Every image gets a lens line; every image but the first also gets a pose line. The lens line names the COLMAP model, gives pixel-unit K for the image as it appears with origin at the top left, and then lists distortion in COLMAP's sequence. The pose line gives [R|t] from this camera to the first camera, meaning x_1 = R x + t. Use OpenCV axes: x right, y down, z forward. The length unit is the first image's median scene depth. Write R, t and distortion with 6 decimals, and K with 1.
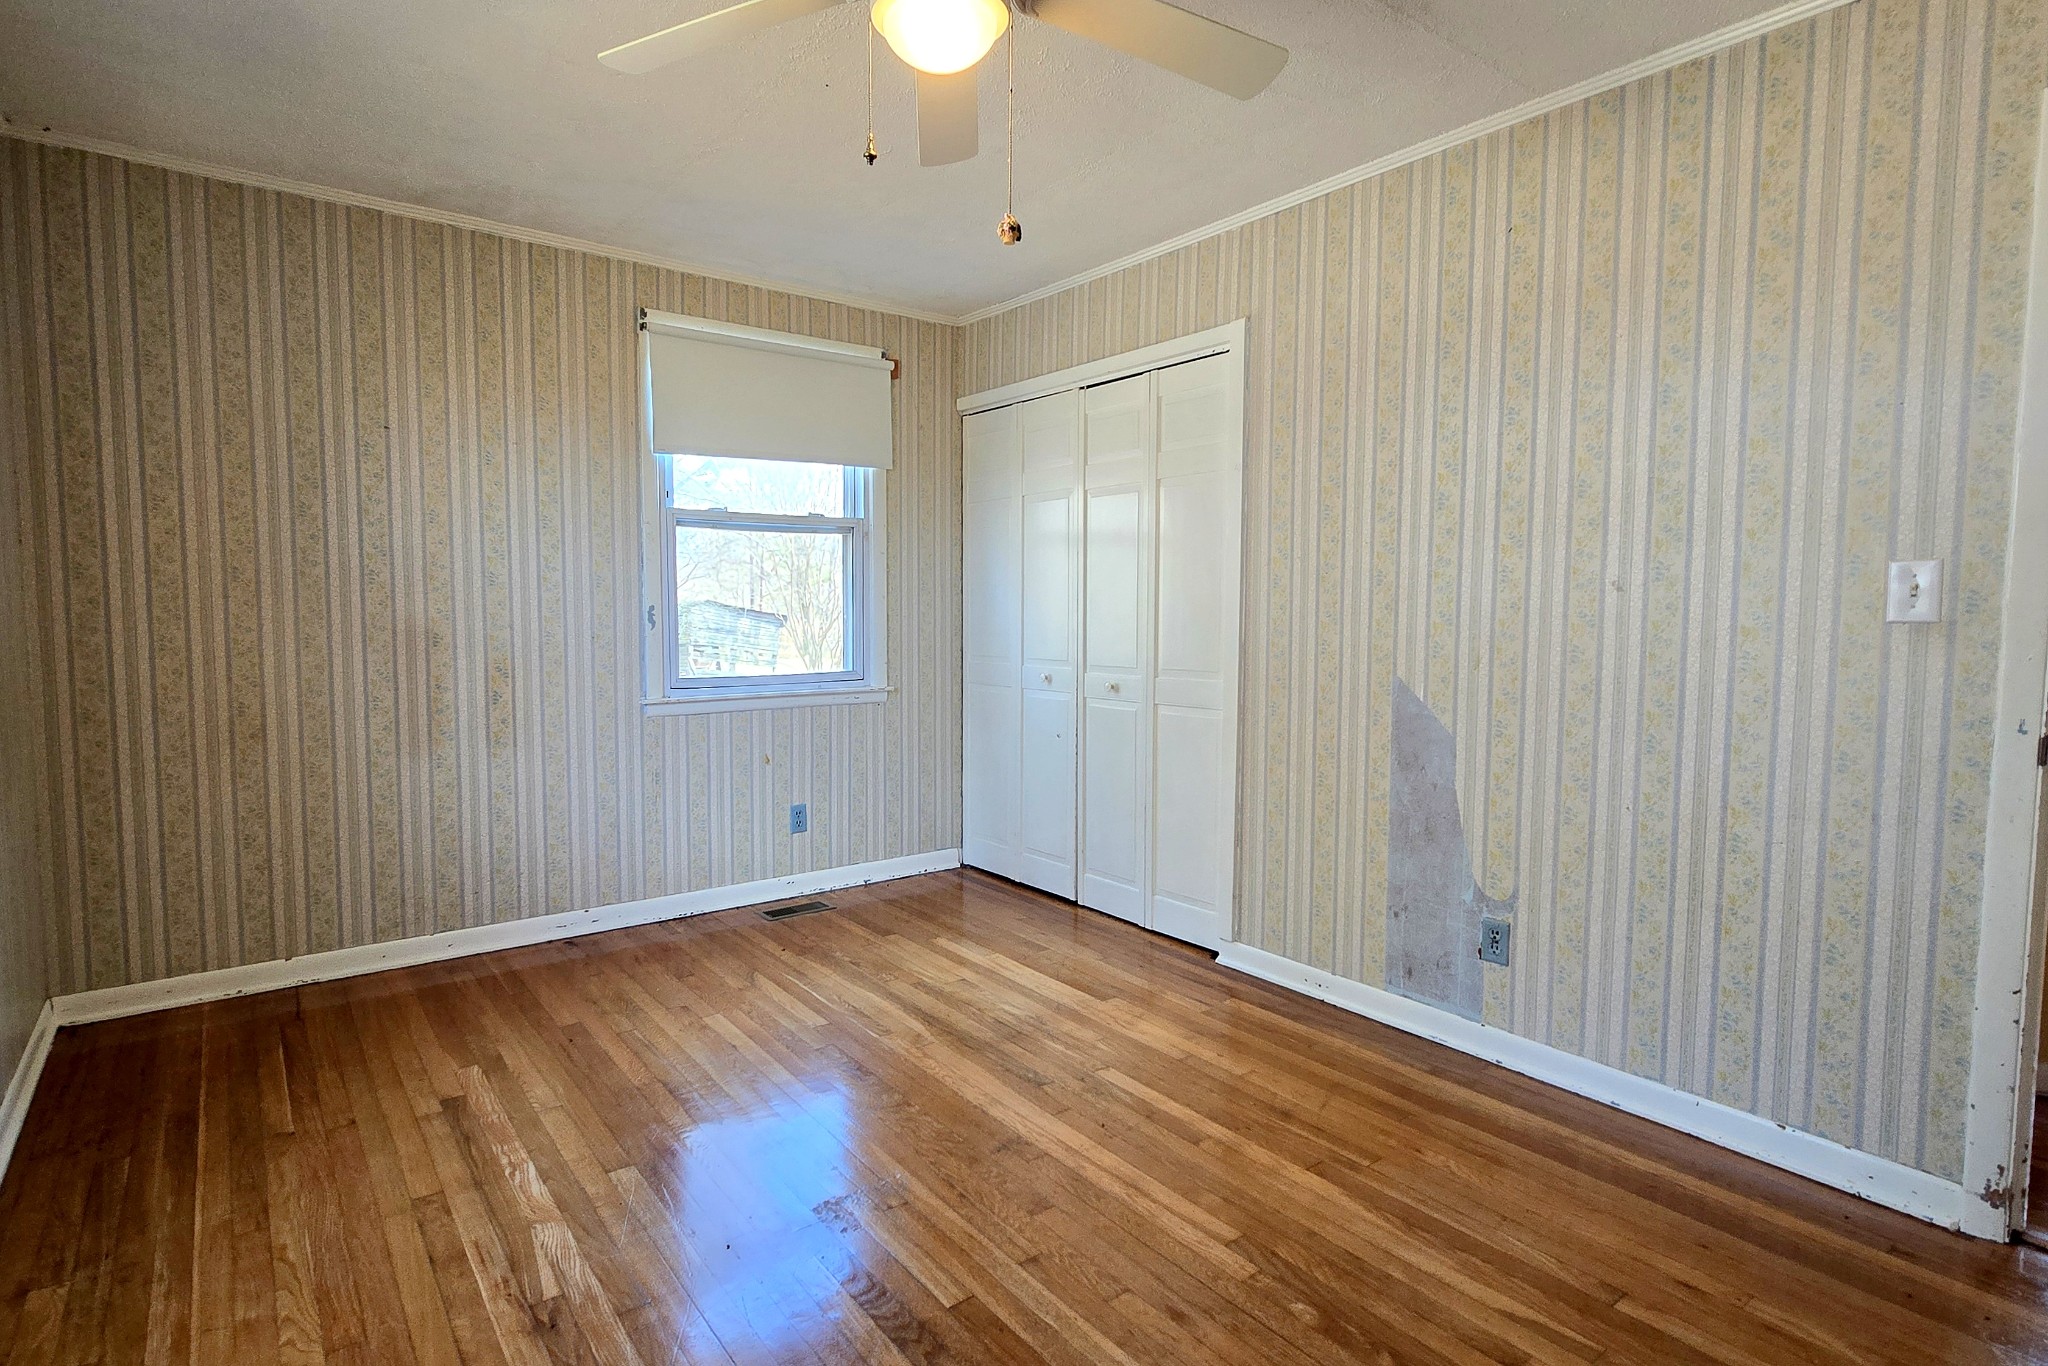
lens RADIAL K [[1010.4, 0, 1013.2], [0, 1010.4, 682.3], [0, 0, 1]] dist [0.000332, -0.000589]
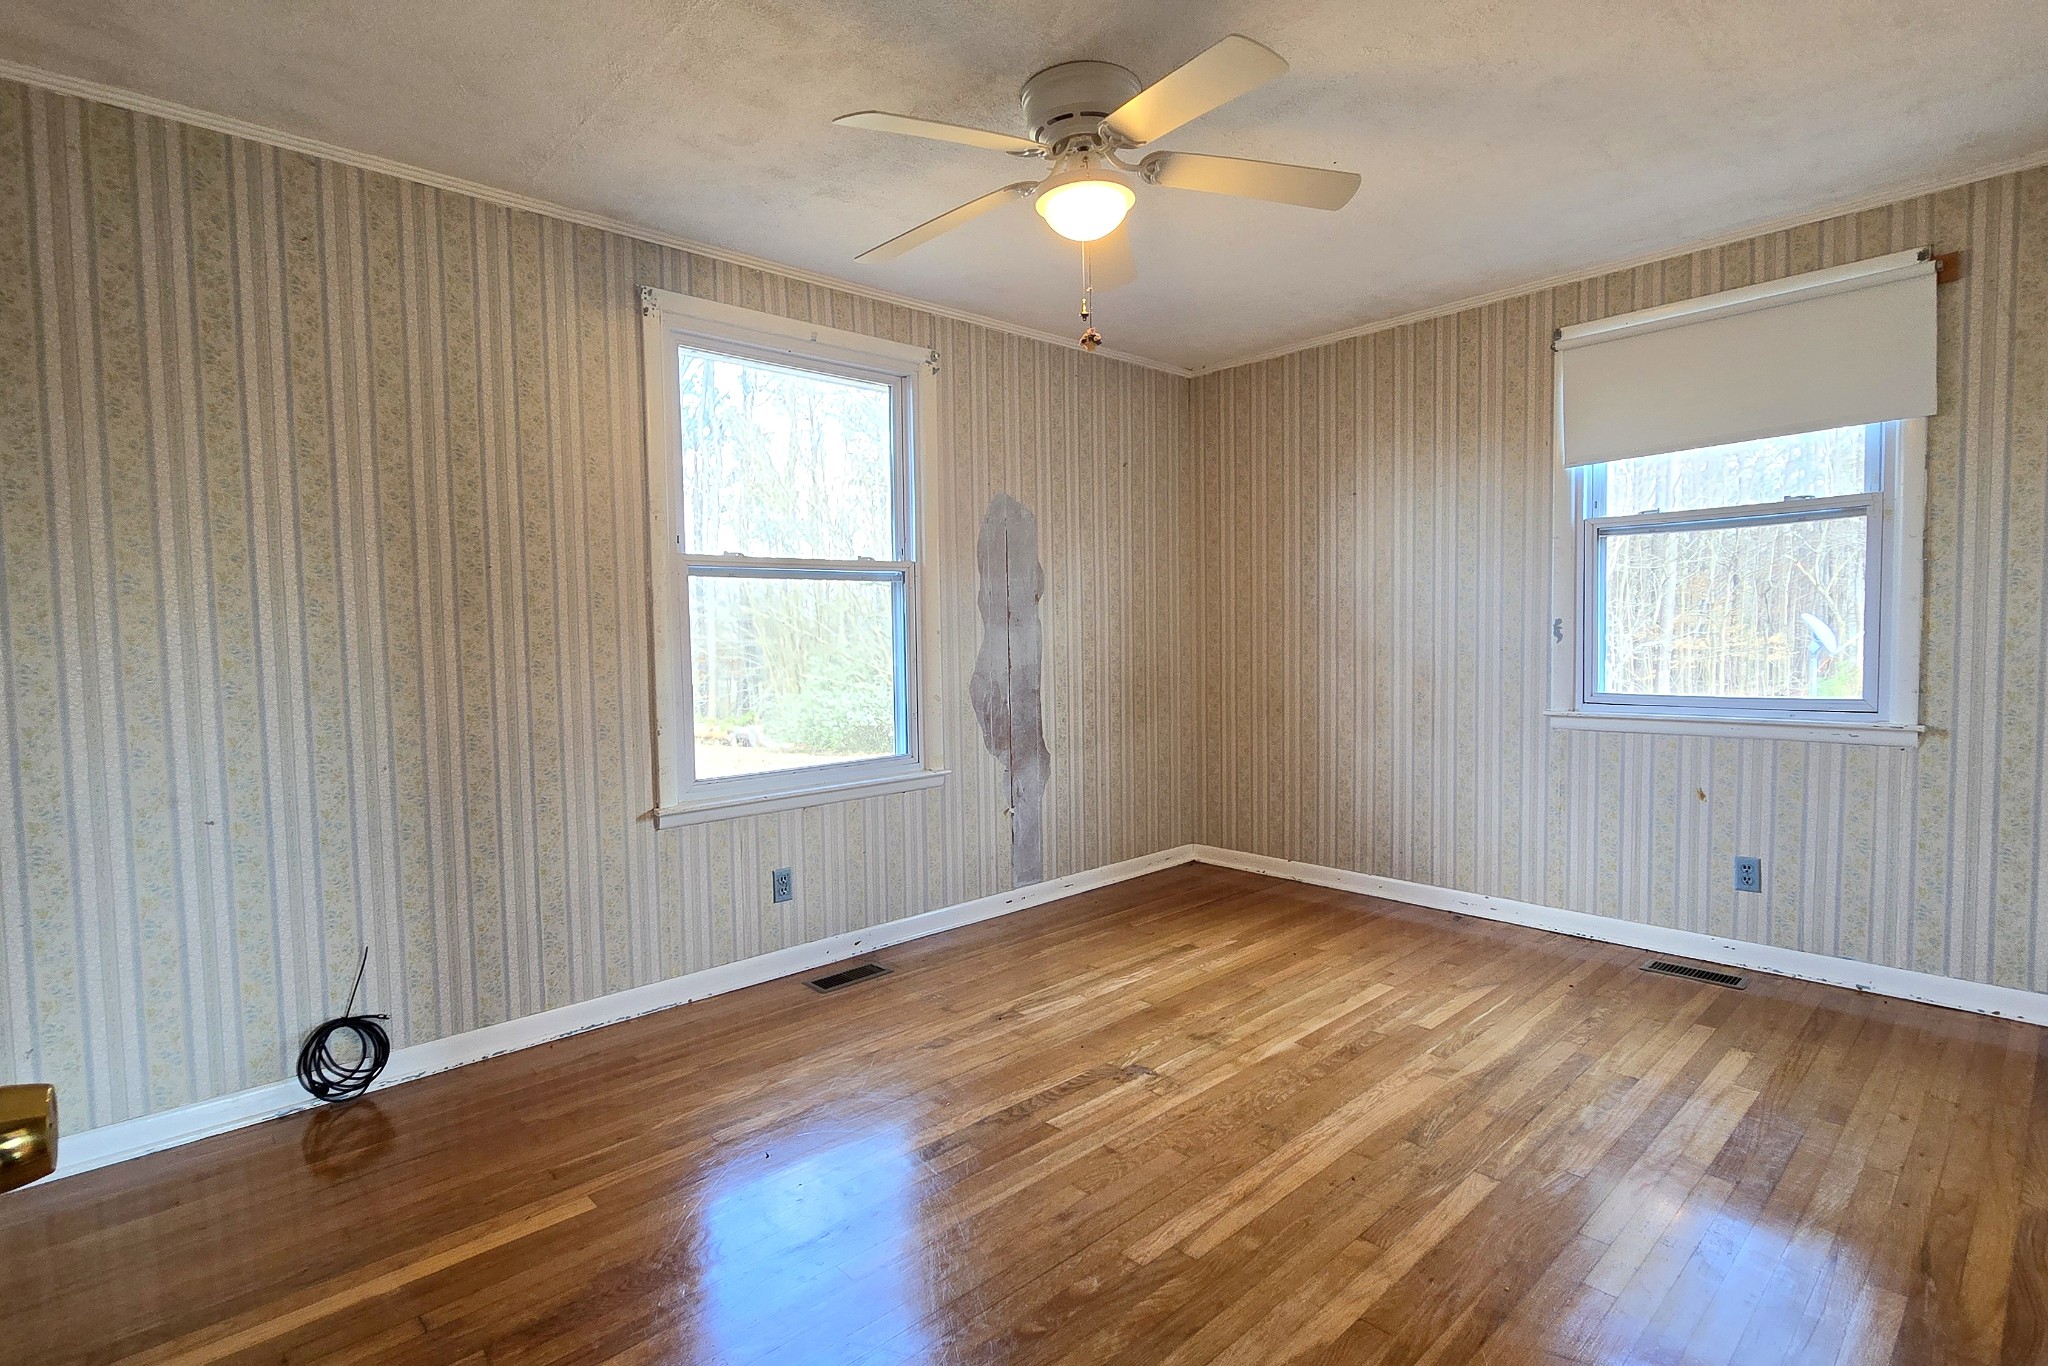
lens RADIAL K [[1010.4, 0, 1014.8], [0, 1010.4, 682.4], [0, 0, 1]] dist [0.000332, -0.000589]
pose [[0.095794, 0.045254, -0.994372, 0.670115], [-0.052902, 0.997786, 0.040313, -0.027108], [0.993994, 0.048742, 0.097976, 0.400783]]
